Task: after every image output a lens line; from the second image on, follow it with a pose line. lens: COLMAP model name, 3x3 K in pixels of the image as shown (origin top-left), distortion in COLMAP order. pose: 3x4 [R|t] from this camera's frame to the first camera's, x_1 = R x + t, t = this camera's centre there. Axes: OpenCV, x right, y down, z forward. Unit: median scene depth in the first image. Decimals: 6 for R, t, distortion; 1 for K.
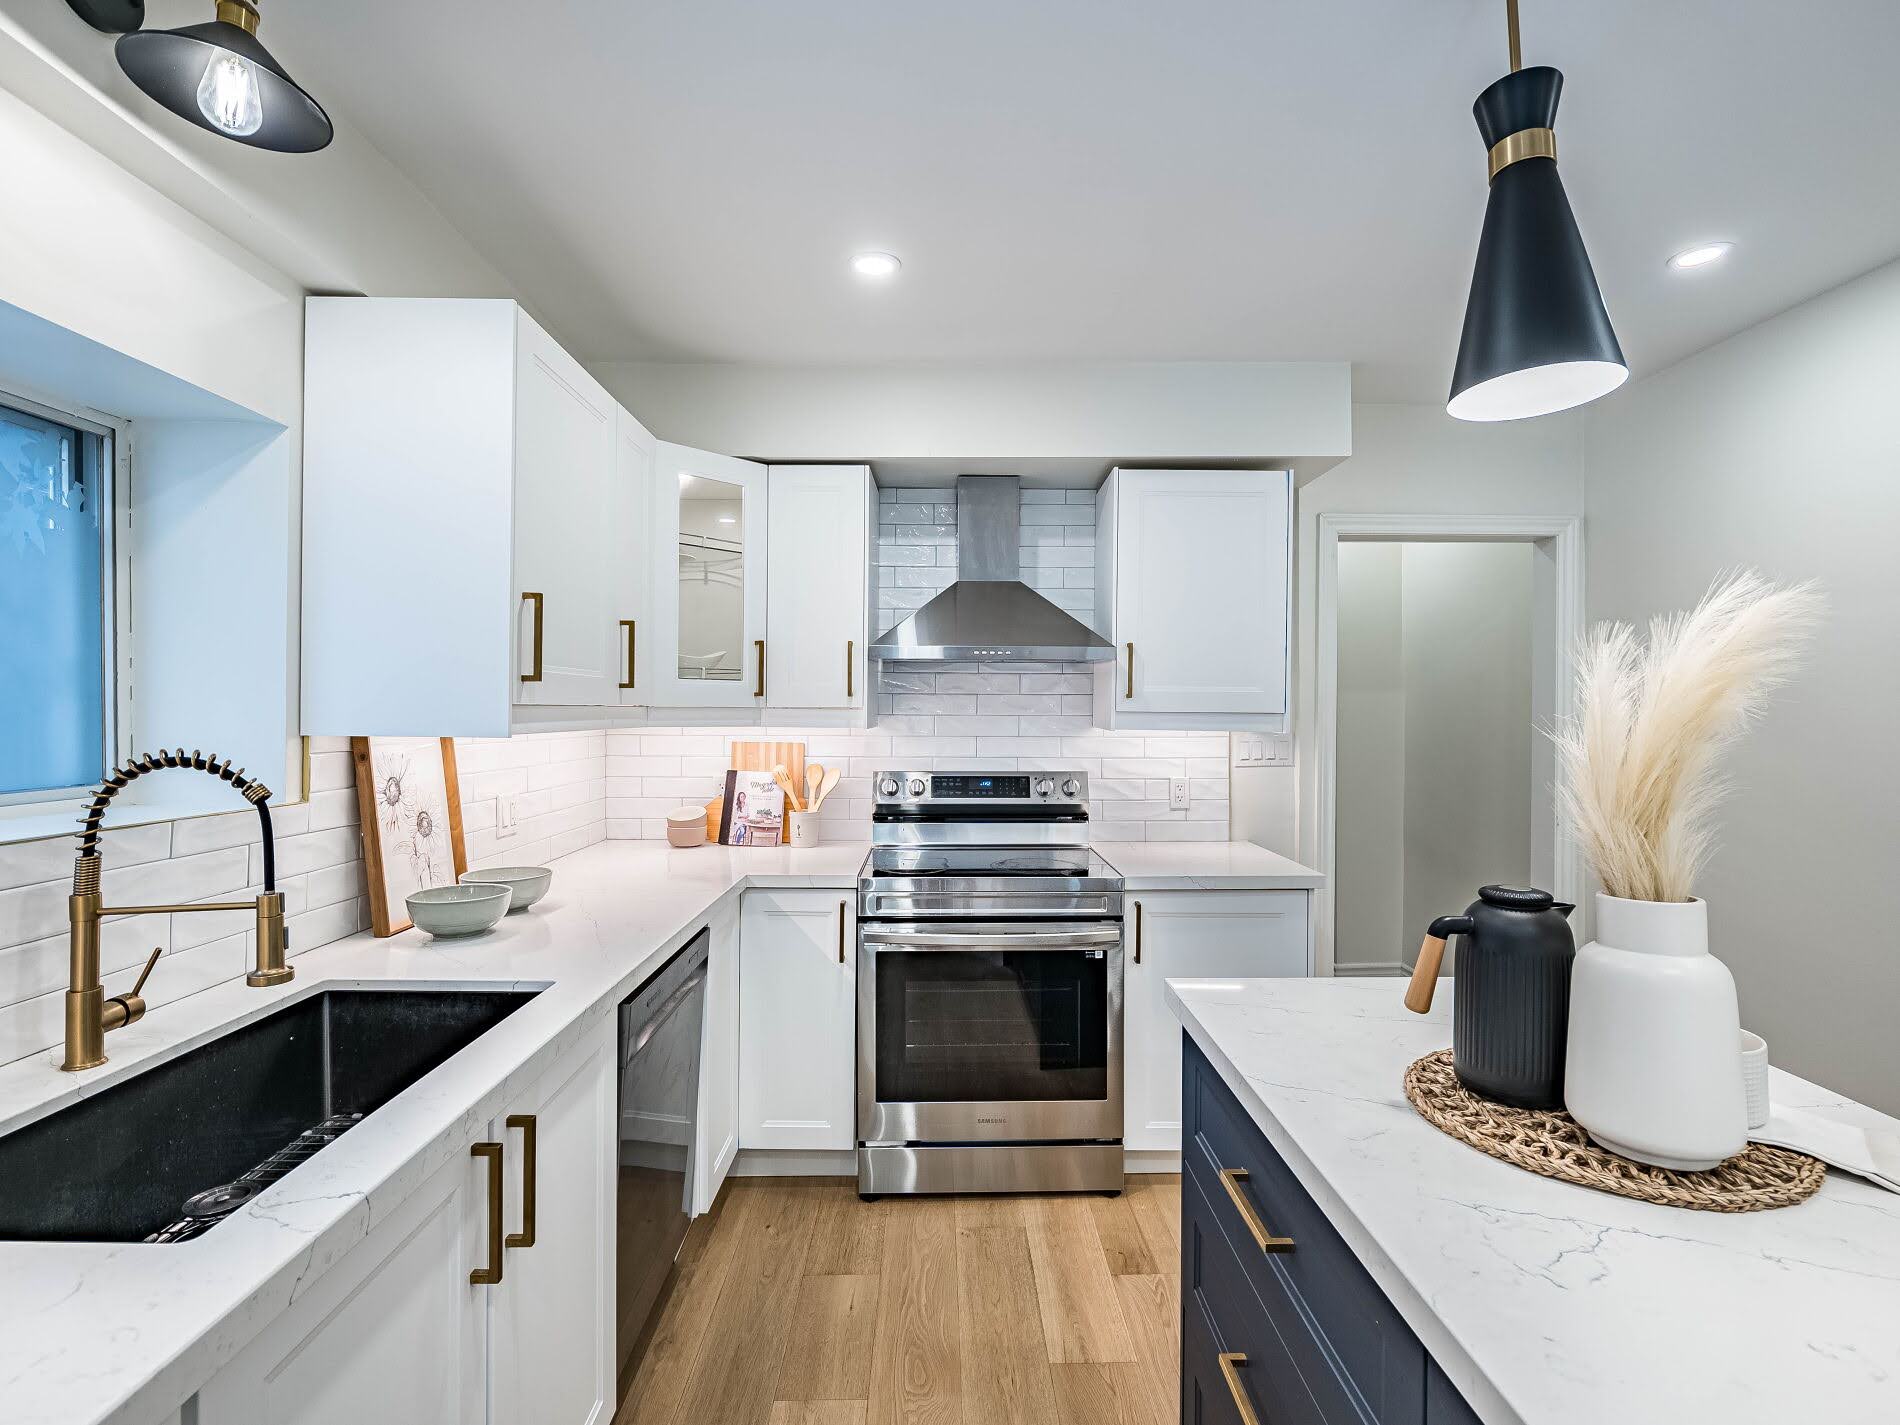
lens RADIAL K [[882.8, 0, 948.0], [0, 882.8, 717.9], [0, 0, 1]] dist [-0.010088, -0.000043]
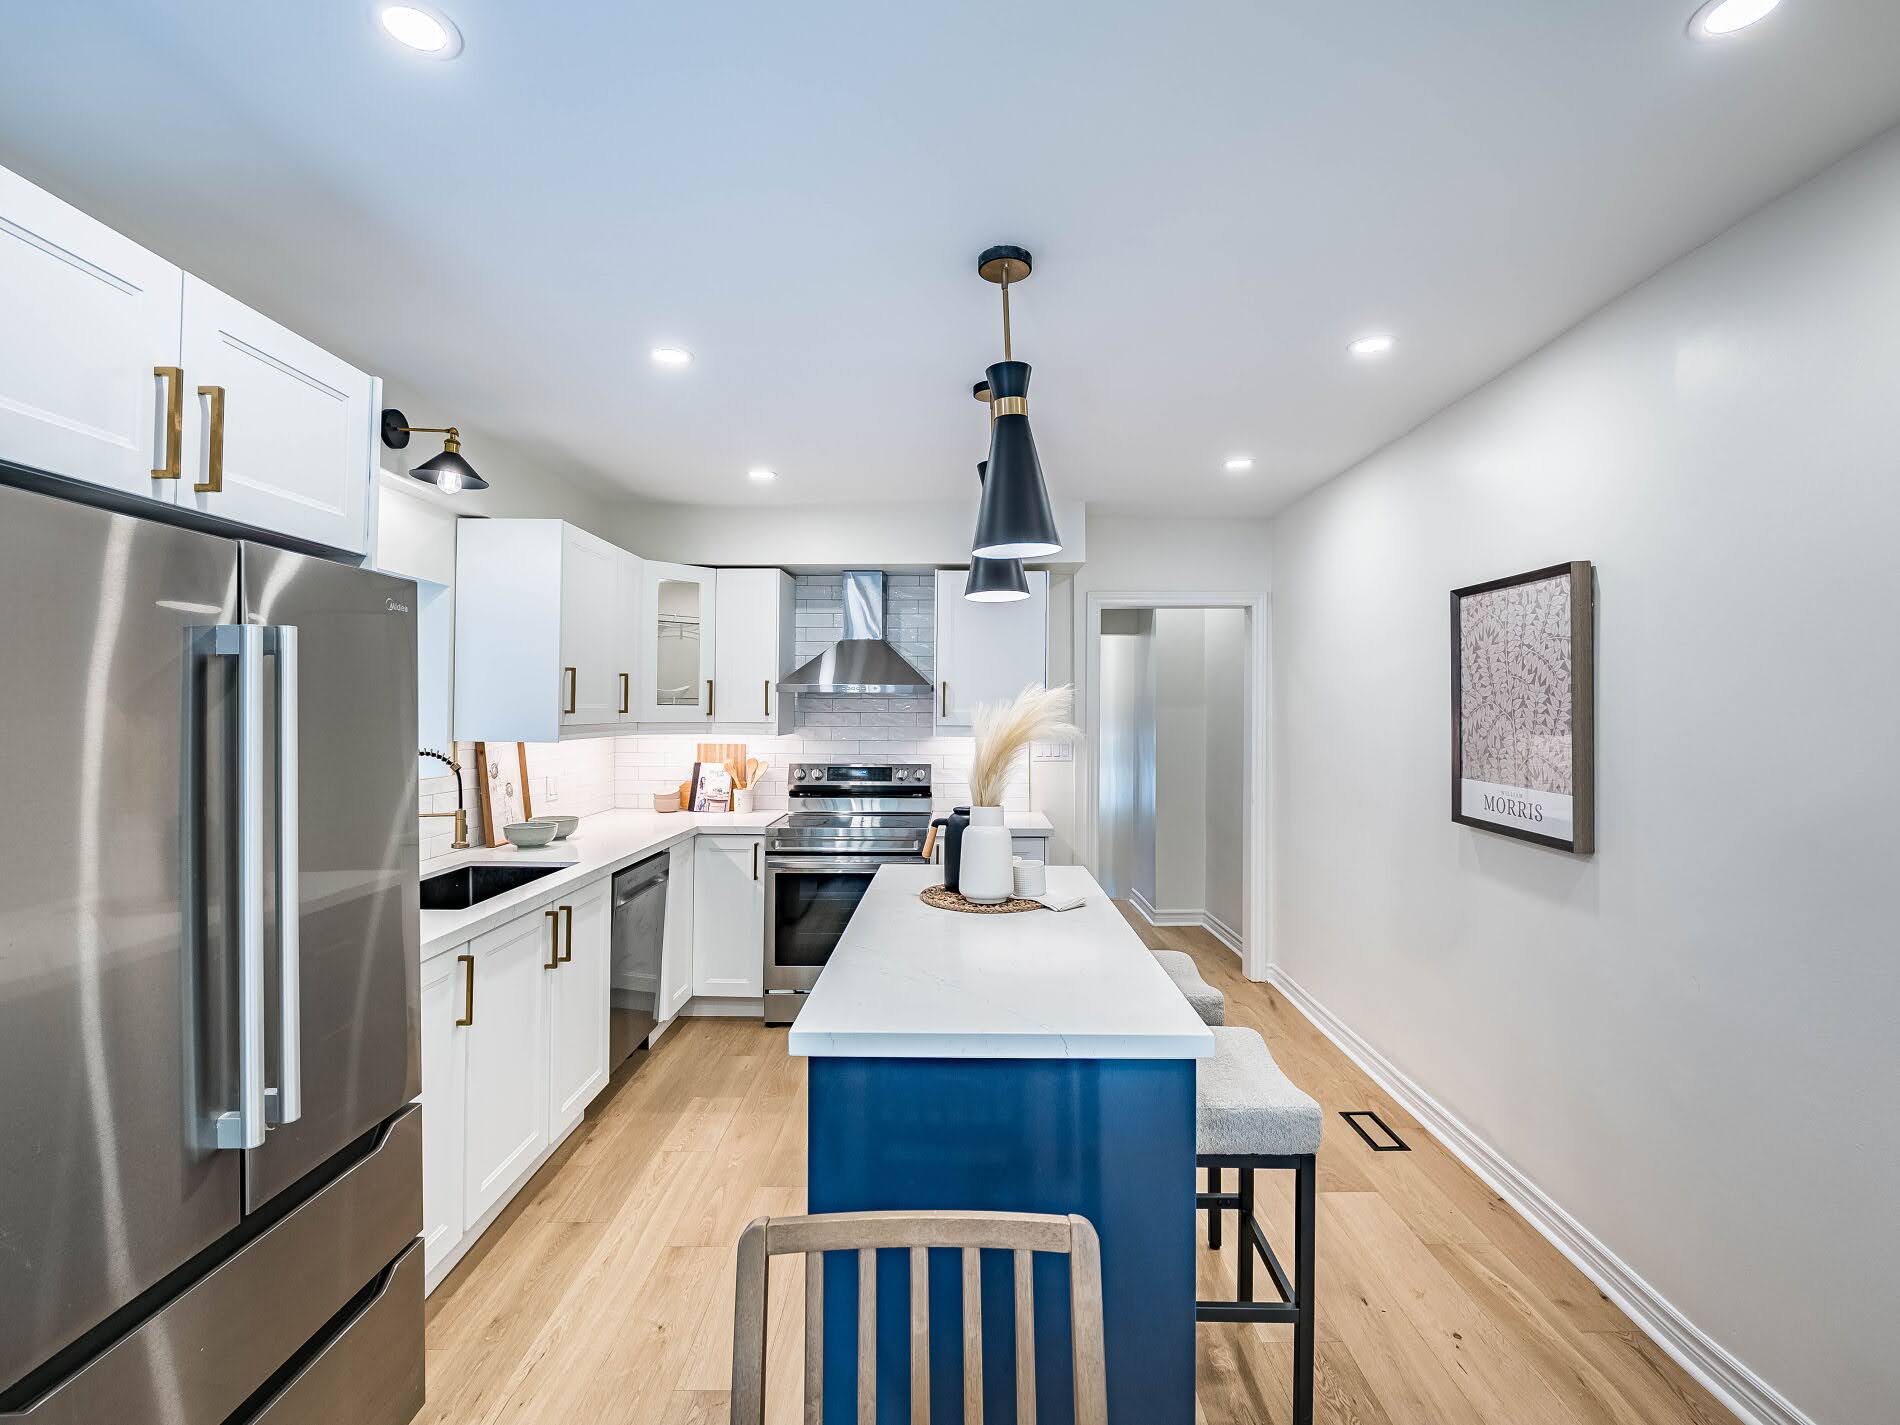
lens RADIAL K [[882.8, 0, 954.1], [0, 882.8, 707.3], [0, 0, 1]] dist [-0.010088, -0.000043]
pose [[0.999776, 0.002108, -0.021058, 0.290745], [-0.002328, 0.999943, -0.010426, -0.026274], [0.021035, 0.010473, 0.999724, -0.646725]]
